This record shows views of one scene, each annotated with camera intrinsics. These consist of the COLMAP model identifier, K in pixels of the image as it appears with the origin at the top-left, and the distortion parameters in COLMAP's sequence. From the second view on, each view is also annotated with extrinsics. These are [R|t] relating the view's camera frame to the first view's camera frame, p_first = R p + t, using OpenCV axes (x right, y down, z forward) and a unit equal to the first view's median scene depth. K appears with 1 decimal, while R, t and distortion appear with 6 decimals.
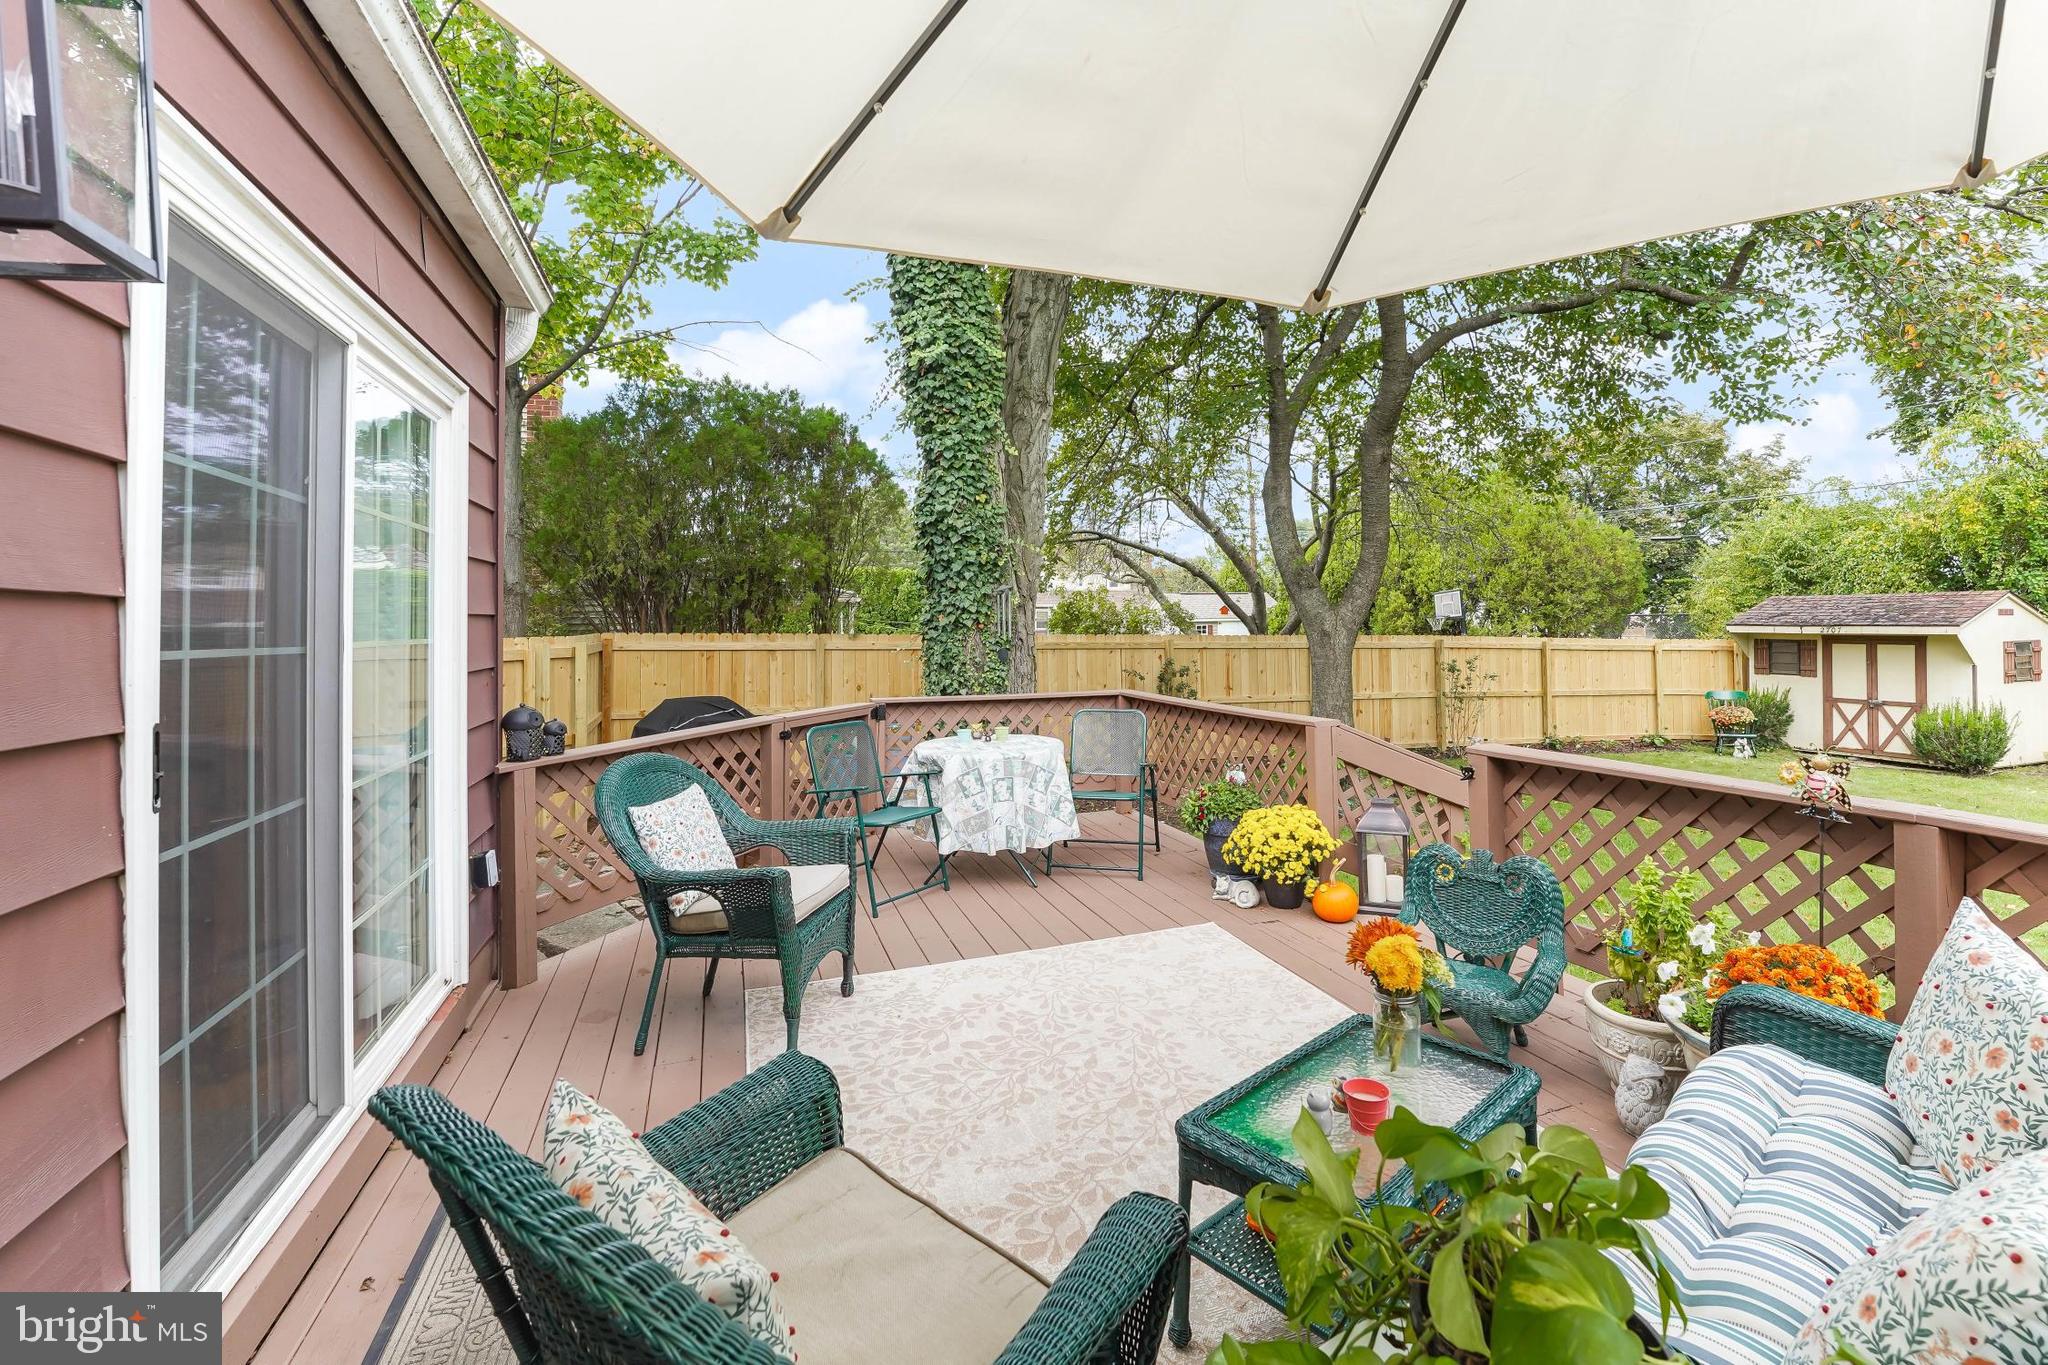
lens RADIAL K [[850.6, 0, 1006.0], [0, 850.6, 624.8], [0, 0, 1]] dist [-0.016987, 0.000806]
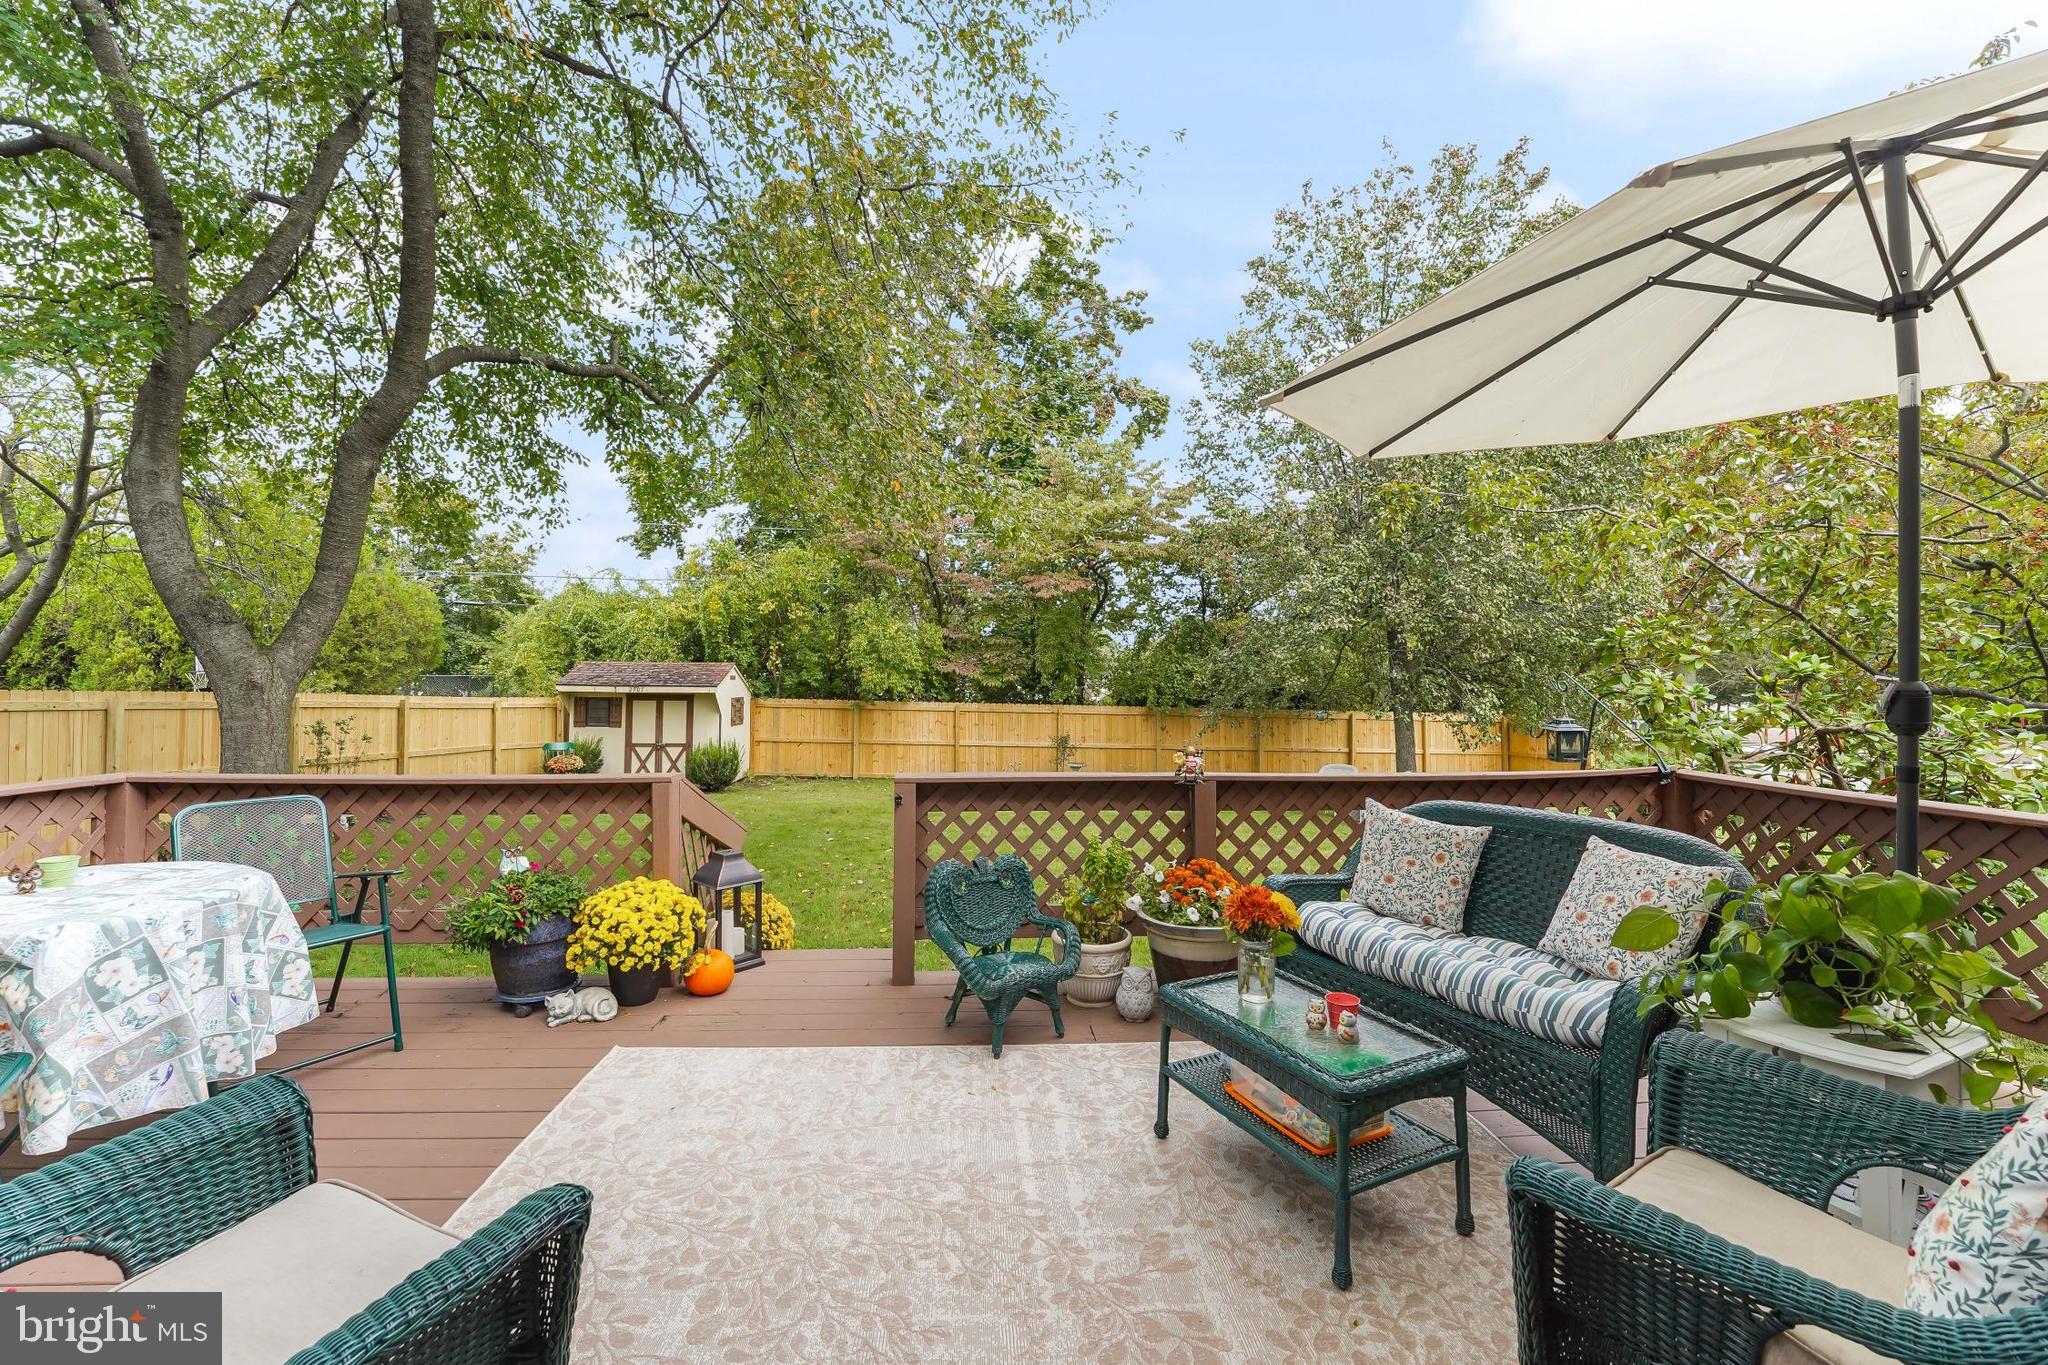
lens RADIAL K [[850.6, 0, 1016.2], [0, 850.6, 674.6], [0, 0, 1]] dist [-0.016987, 0.000806]
pose [[0.280900, 0.022997, 0.959462, -0.082810], [-0.010042, 0.999729, -0.021022, 0.005149], [-0.959685, -0.003730, 0.281054, 0.090093]]
